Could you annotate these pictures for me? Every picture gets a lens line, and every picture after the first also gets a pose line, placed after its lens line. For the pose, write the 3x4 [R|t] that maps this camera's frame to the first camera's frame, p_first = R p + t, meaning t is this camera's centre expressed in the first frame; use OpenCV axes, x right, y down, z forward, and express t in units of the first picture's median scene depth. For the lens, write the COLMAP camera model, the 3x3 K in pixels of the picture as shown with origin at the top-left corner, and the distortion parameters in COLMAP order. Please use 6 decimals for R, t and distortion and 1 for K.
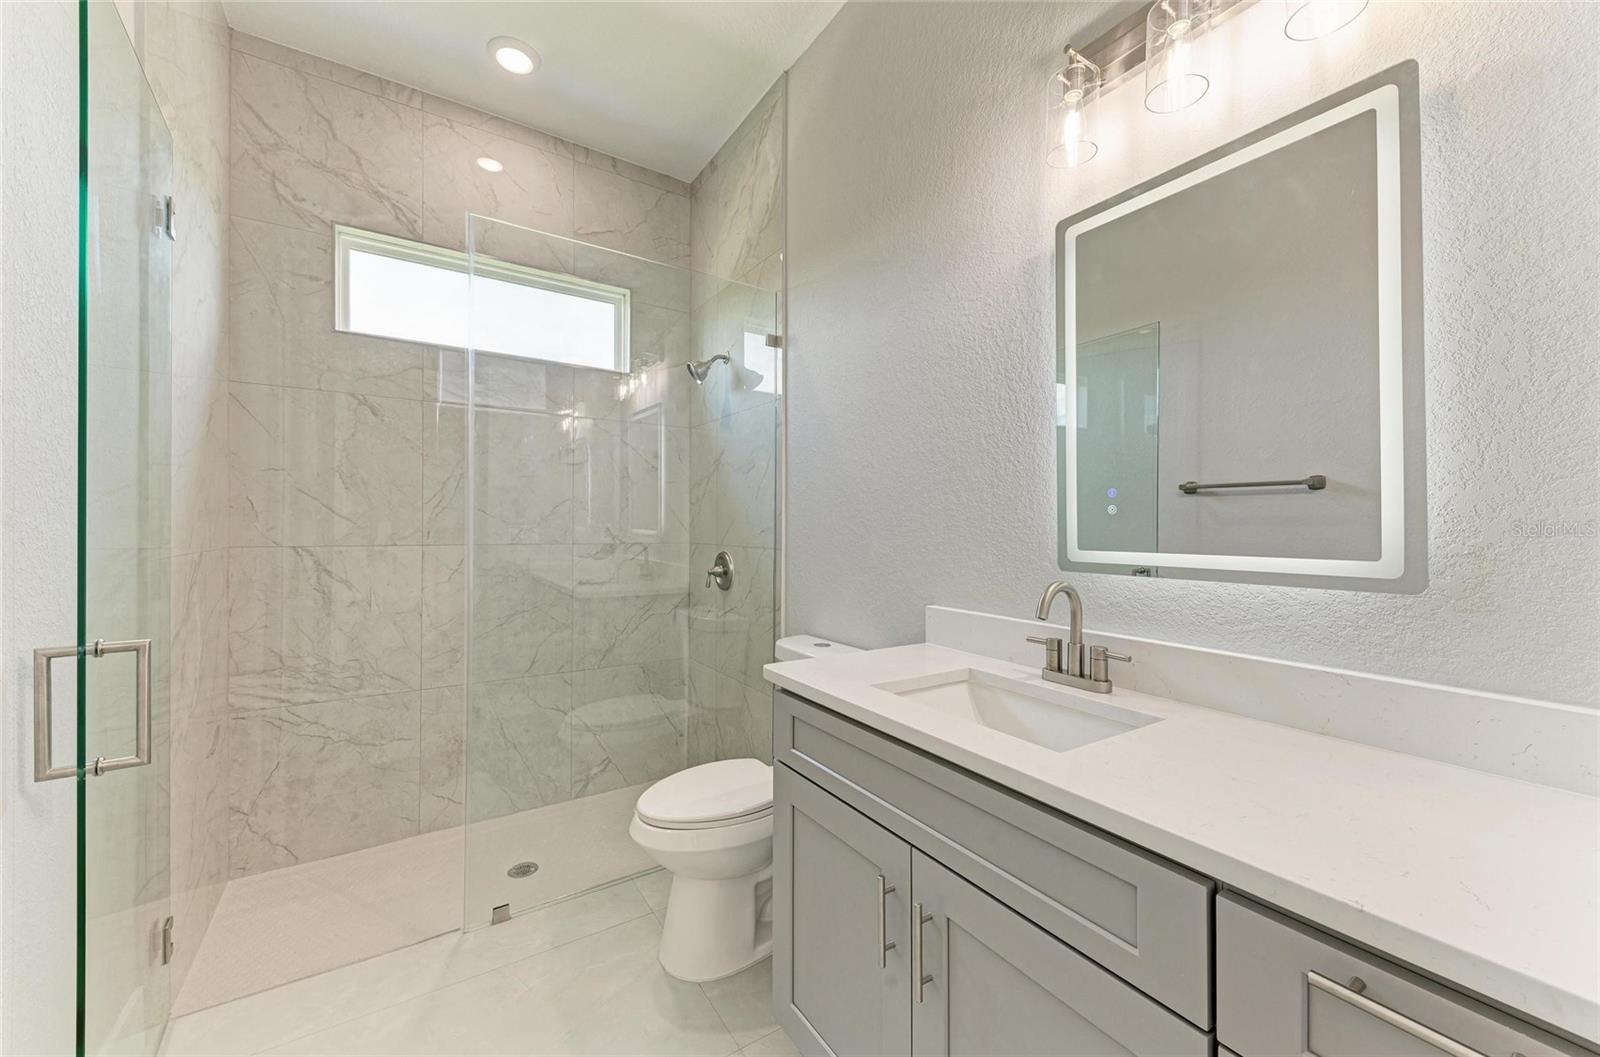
lens RADIAL K [[624.3, 0, 799.0], [0, 624.3, 527.5], [0, 0, 1]] dist [-0.001809, 0.000233]
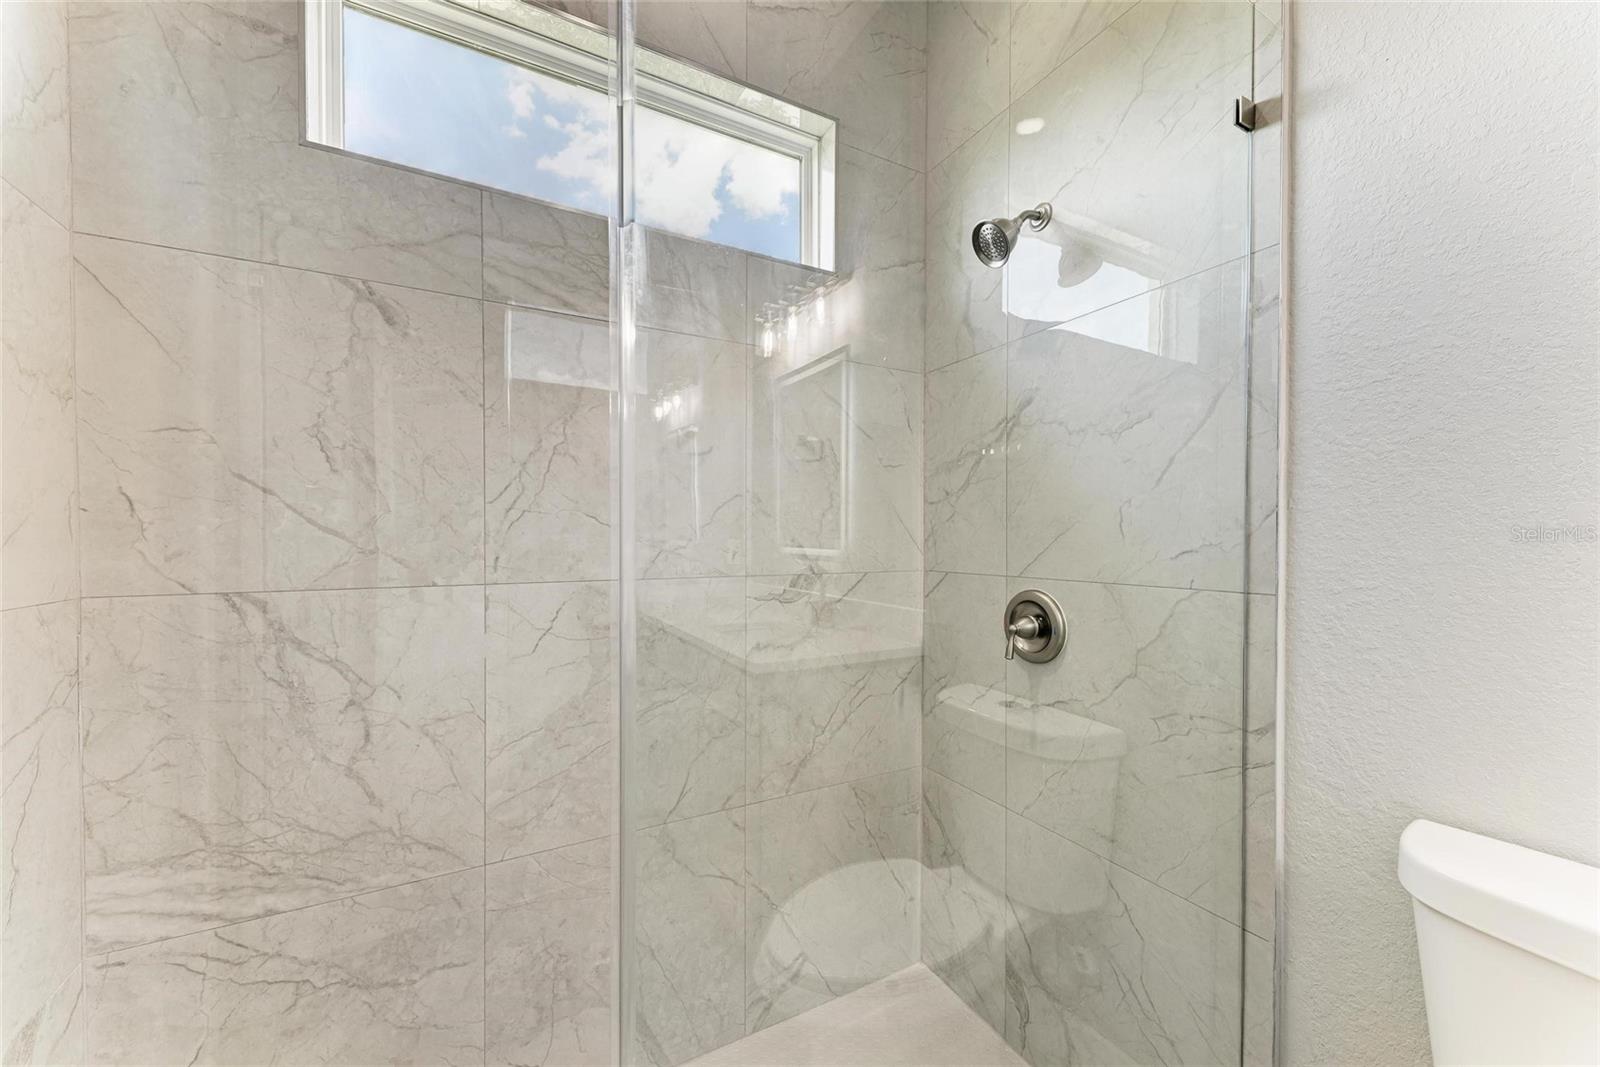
lens RADIAL K [[624.4, 0, 798.3], [0, 624.4, 542.0], [0, 0, 1]] dist [-0.001564, -0.000622]
pose [[0.996481, -0.009207, -0.083316, -0.286043], [0.009258, 0.999957, 0.000225, -0.003981], [0.083310, -0.000995, 0.996523, 0.480843]]
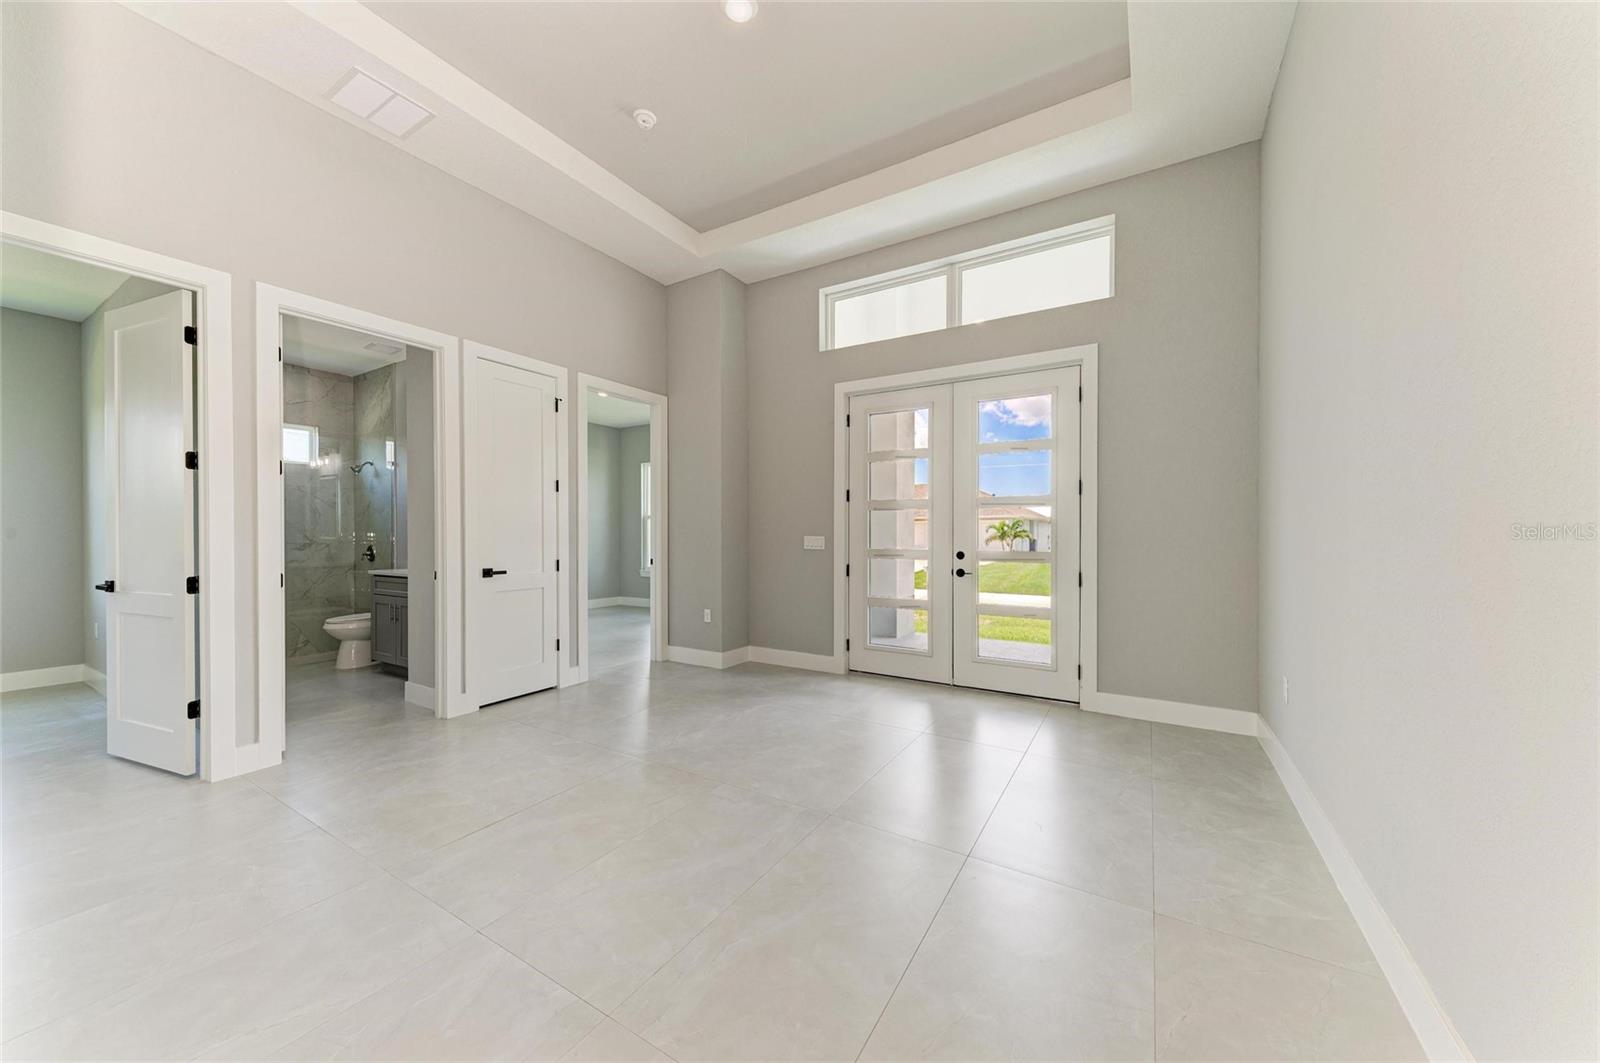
lens RADIAL K [[586.3, 0, 805.4], [0, 586.3, 531.4], [0, 0, 1]] dist [0.010943, -0.003081]
pose [[0.900537, -0.008544, 0.434695, 0.399476], [0.008933, 0.999959, 0.001149, -0.001639], [-0.434687, 0.002848, 0.900577, -1.764879]]
